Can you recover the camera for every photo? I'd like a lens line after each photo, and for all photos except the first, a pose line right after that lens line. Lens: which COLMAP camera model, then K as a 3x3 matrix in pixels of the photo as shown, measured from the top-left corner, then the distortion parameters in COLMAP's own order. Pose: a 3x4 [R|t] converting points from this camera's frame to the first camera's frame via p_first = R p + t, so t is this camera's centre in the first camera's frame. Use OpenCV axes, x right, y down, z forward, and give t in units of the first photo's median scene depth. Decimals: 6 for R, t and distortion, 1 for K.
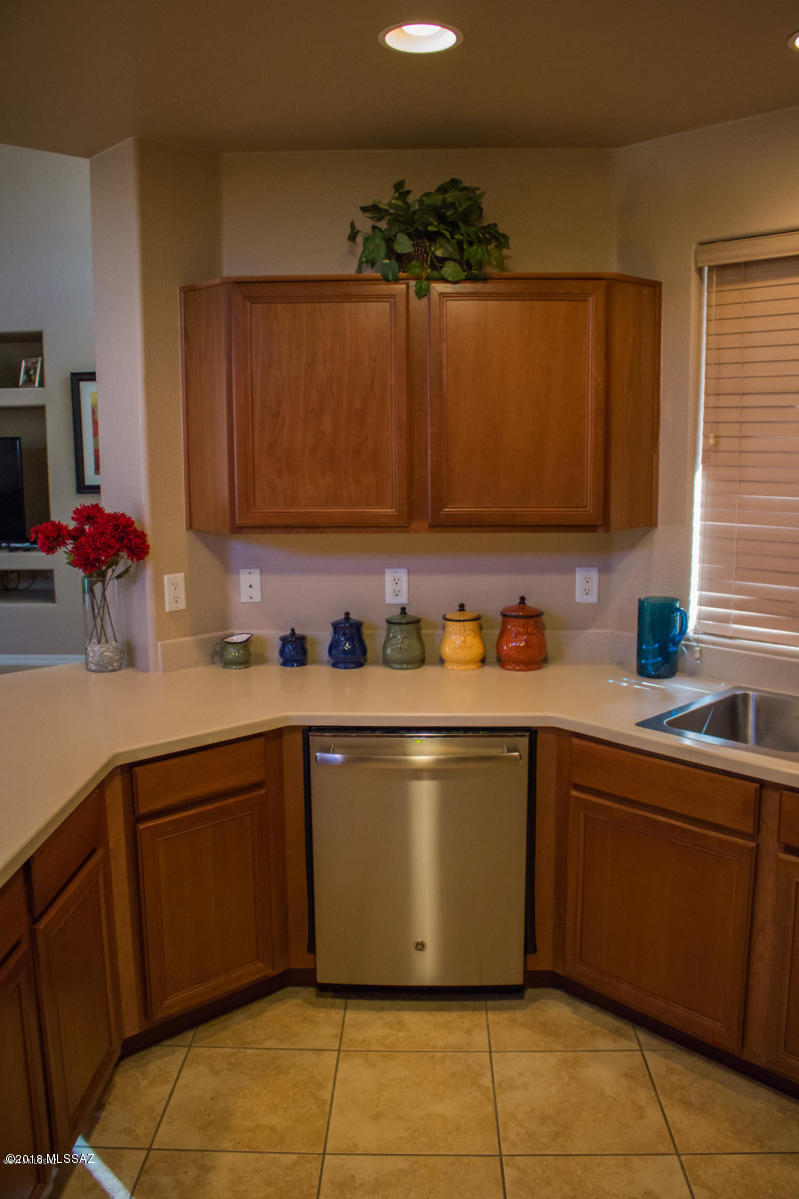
lens RADIAL K [[1010.1, 0, 399.9], [0, 1010.1, 593.4], [0, 0, 1]] dist [-0.122935, 0.063107]
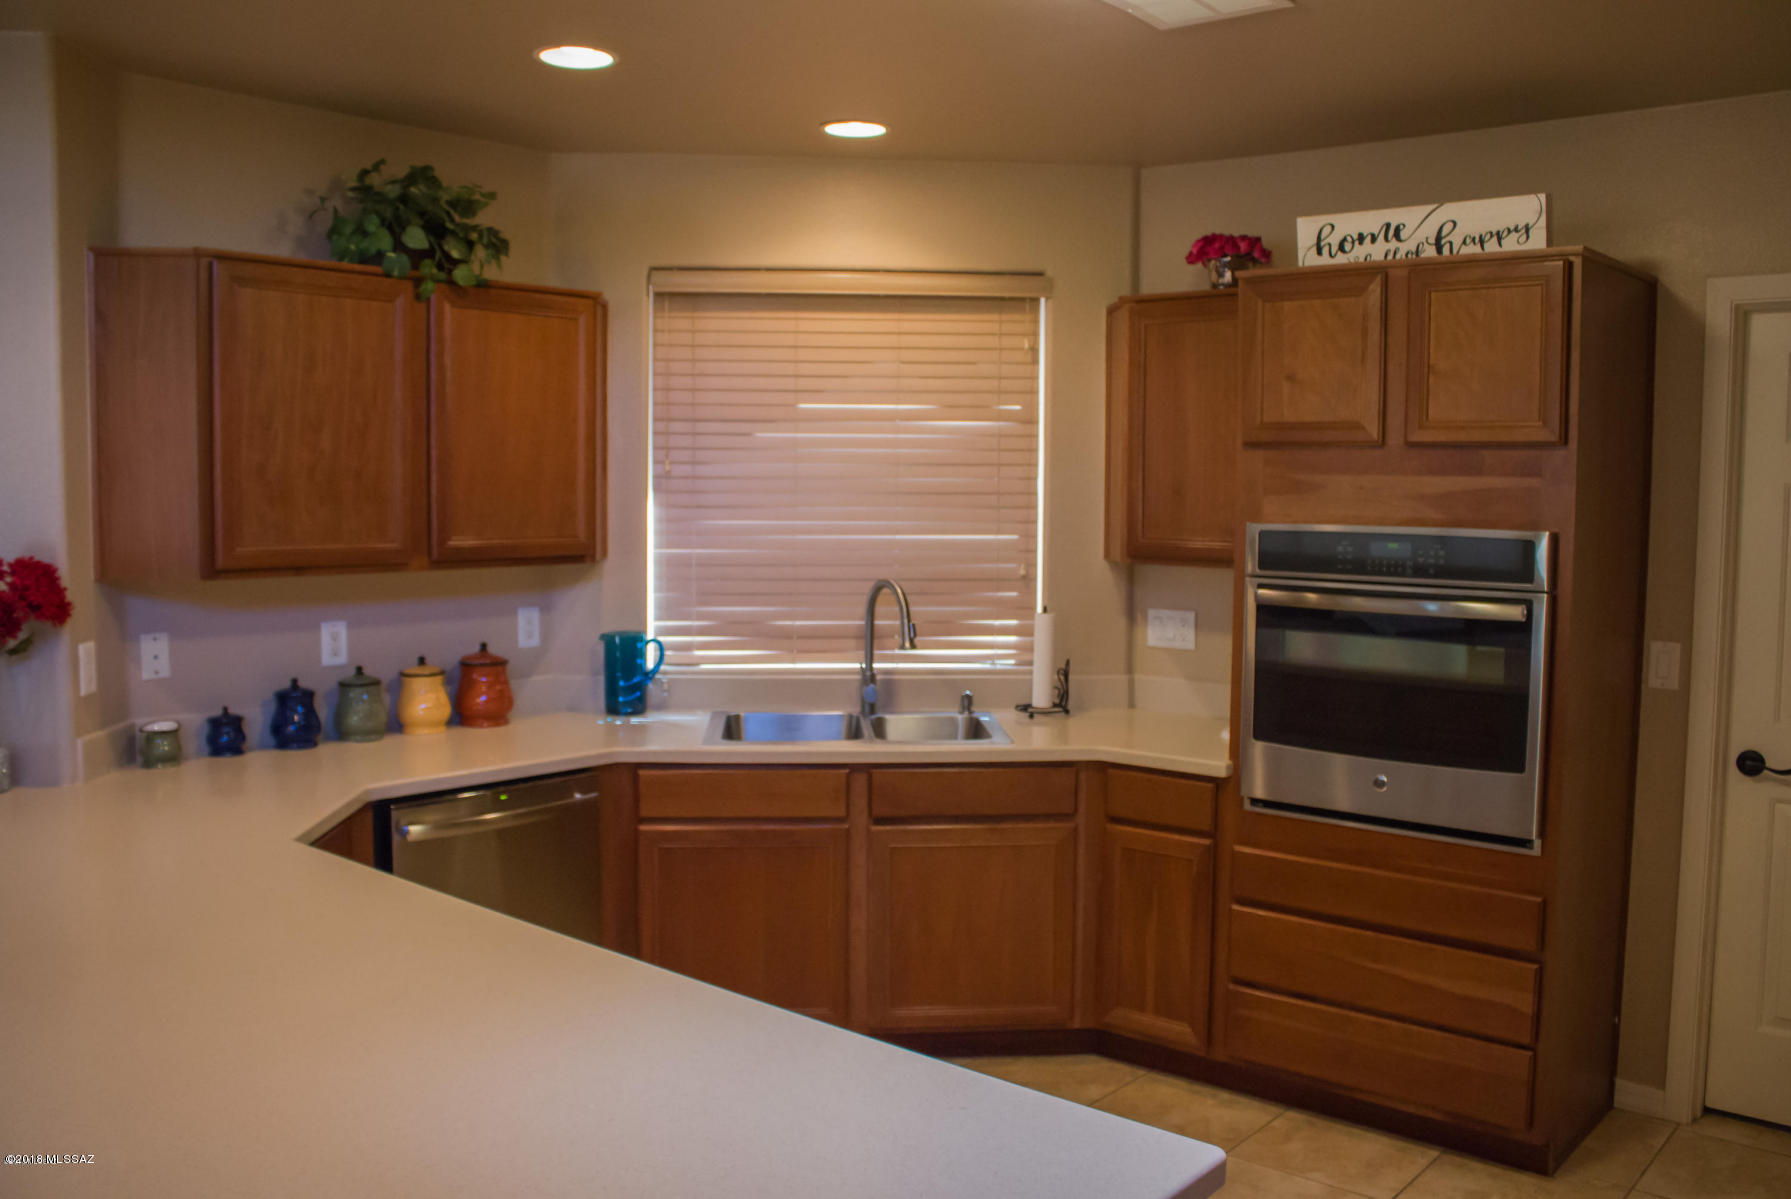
lens RADIAL K [[1508.8, 0, 900.2], [0, 1508.8, 597.7], [0, 0, 1]] dist [-0.122935, 0.063107]
pose [[0.636336, -0.047132, 0.769971, -0.671177], [0.102472, 0.994451, -0.023814, 0.033675], [-0.764576, 0.094054, 0.637634, -0.111150]]
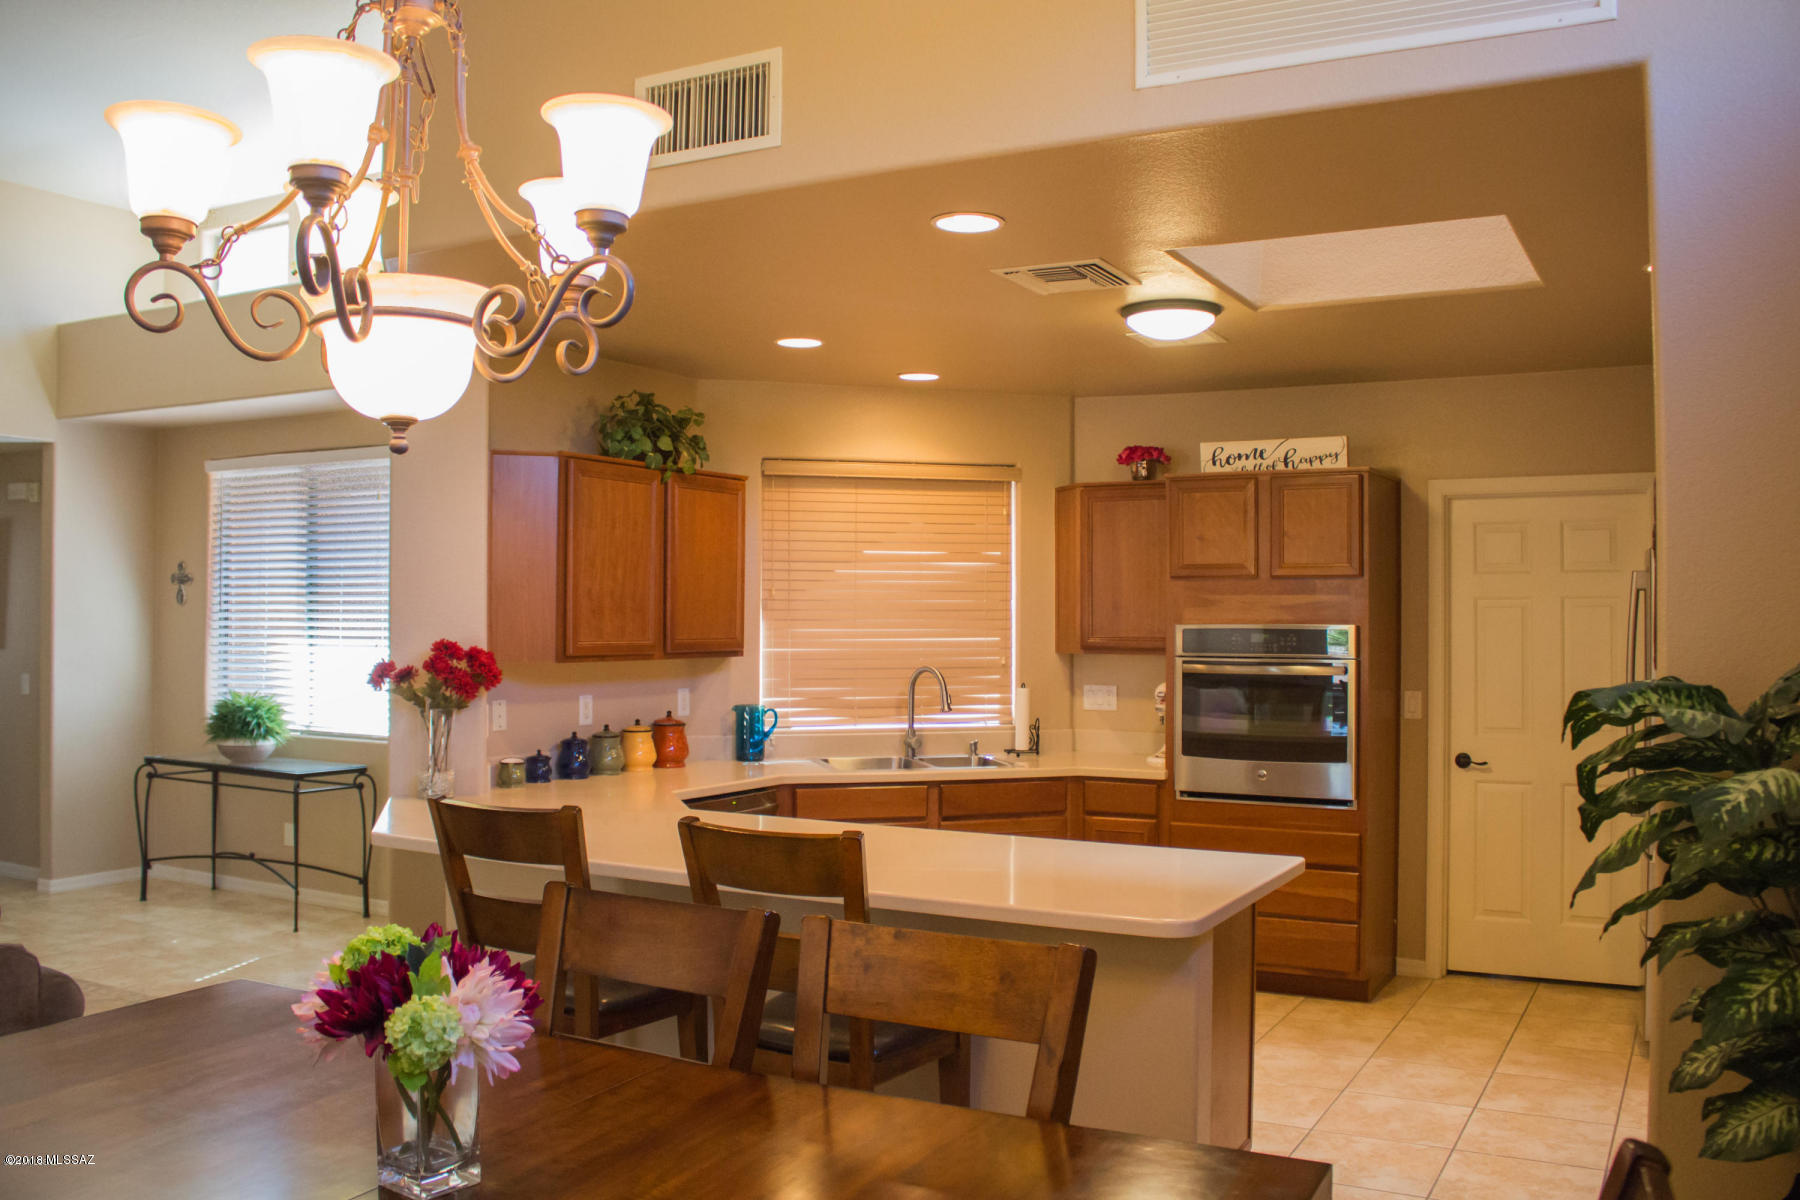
lens RADIAL K [[1516.4, 0, 905.7], [0, 1516.4, 608.4], [0, 0, 1]] dist [-0.122935, 0.063107]
pose [[0.468602, 0.012810, 0.883317, -1.499433], [0.125111, 0.988854, -0.080712, 0.069854], [-0.874505, 0.148335, 0.461776, -0.181535]]
